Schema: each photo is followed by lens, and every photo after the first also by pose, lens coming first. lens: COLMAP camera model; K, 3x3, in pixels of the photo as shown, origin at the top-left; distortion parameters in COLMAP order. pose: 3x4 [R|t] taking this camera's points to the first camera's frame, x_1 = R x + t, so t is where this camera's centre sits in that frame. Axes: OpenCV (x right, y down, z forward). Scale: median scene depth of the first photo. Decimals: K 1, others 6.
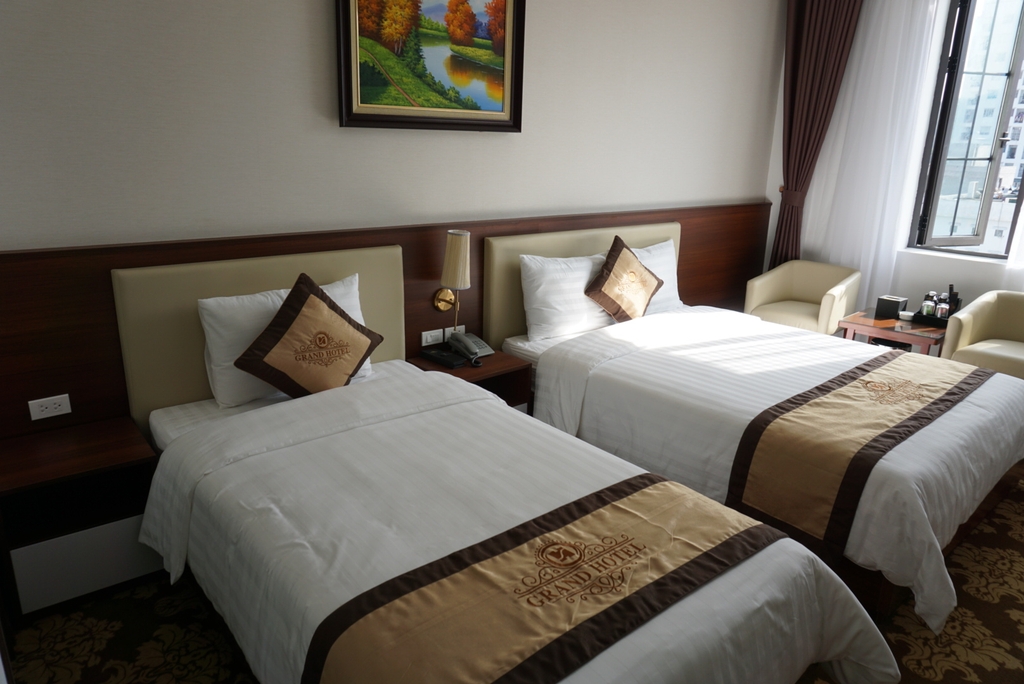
lens RADIAL K [[698.5, 0, 500.0], [0, 698.5, 340.5], [0, 0, 1]] dist [-0.027109, 0.037388]
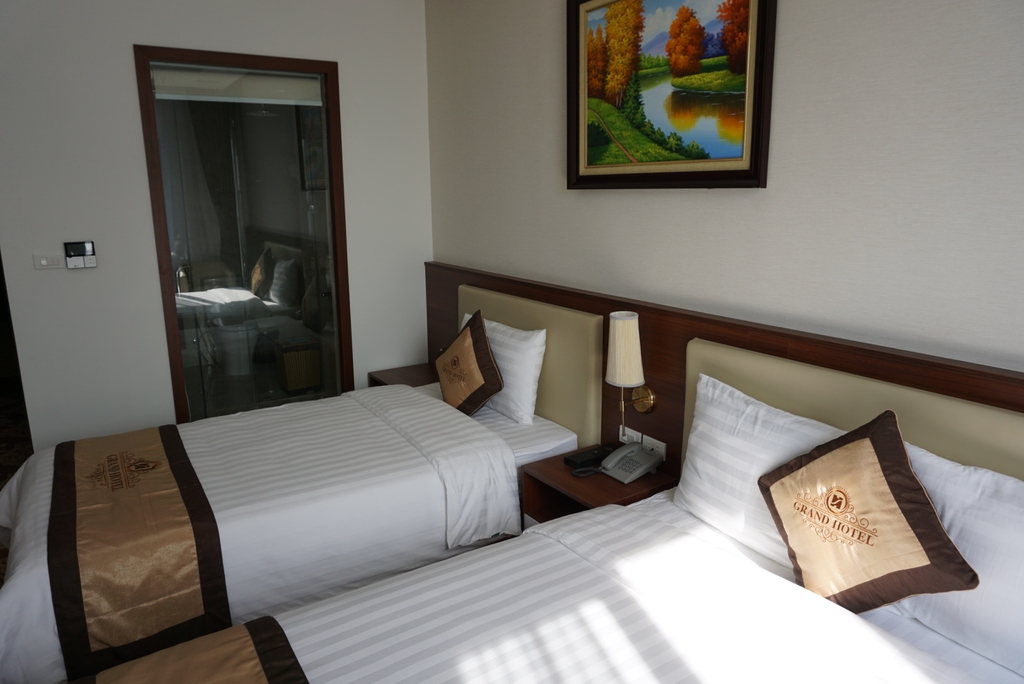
lens RADIAL K [[689.0, 0, 508.3], [0, 689.0, 349.3], [0, 0, 1]] dist [-0.046156, 0.040539]
pose [[-0.131842, 0.203159, -0.970229, 0.779201], [-0.261566, 0.936954, 0.231734, -0.284335], [0.956139, 0.284331, -0.070390, 1.005535]]
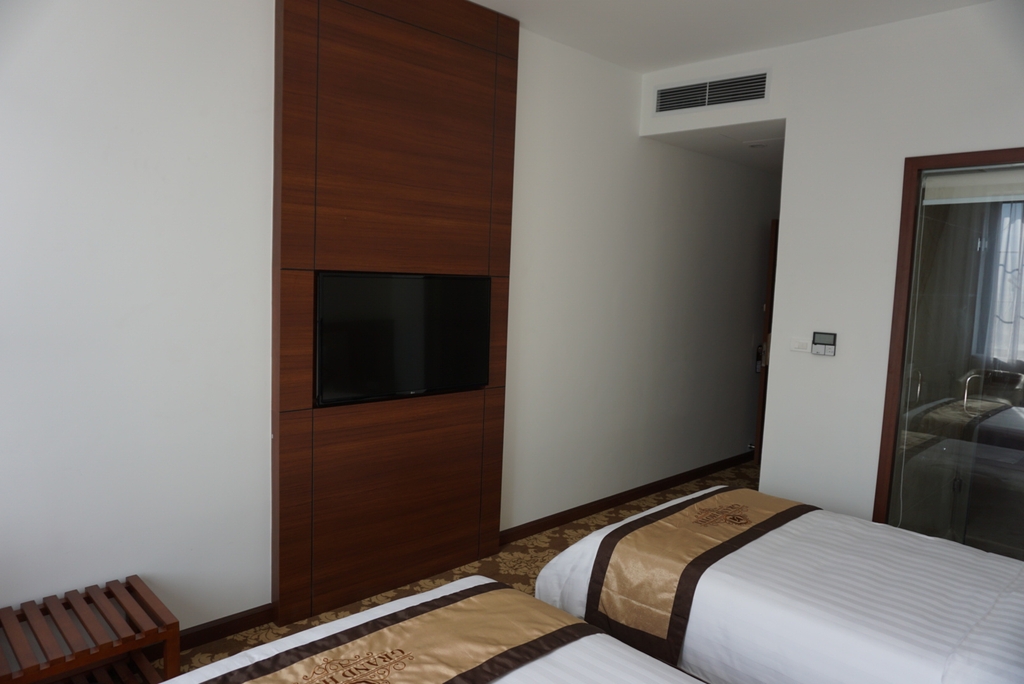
lens RADIAL K [[698.5, 0, 500.0], [0, 698.5, 340.5], [0, 0, 1]] dist [-0.027109, 0.037388]
pose [[-0.996838, -0.049913, -0.061826, 0.464356], [-0.068977, 0.929831, 0.361464, -0.416415], [0.039446, 0.364586, -0.930334, 1.384806]]
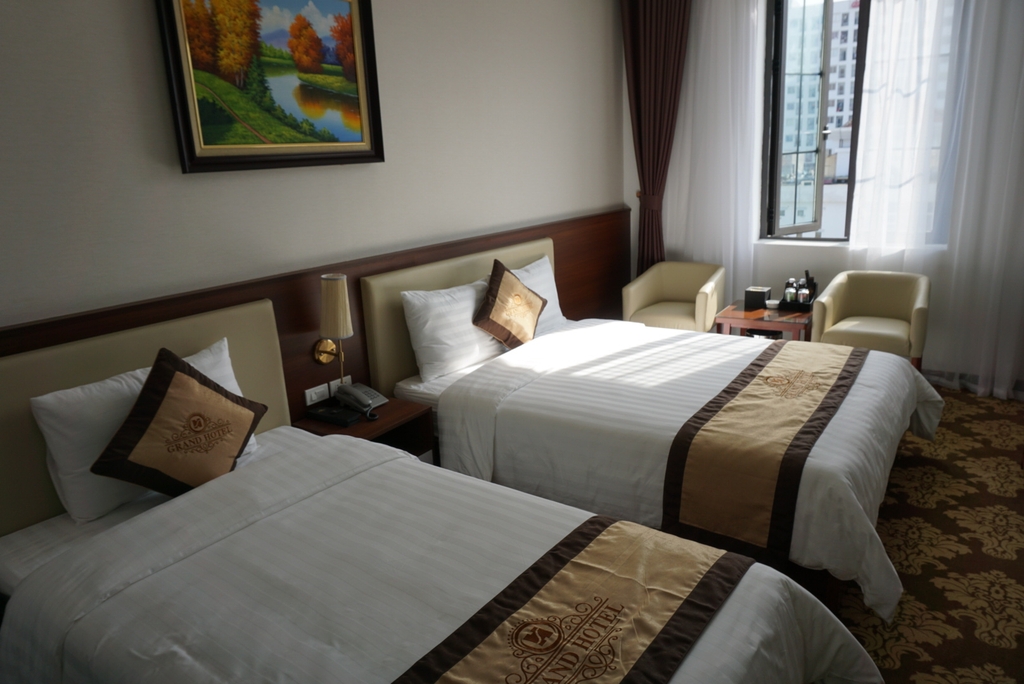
lens RADIAL K [[698.5, 0, 500.0], [0, 698.5, 340.5], [0, 0, 1]] dist [-0.027109, 0.037388]
pose [[0.968835, -0.133020, 0.208961, -0.053816], [0.138087, 0.990372, -0.009783, -0.036453], [-0.205648, 0.038333, 0.977875, 0.076146]]
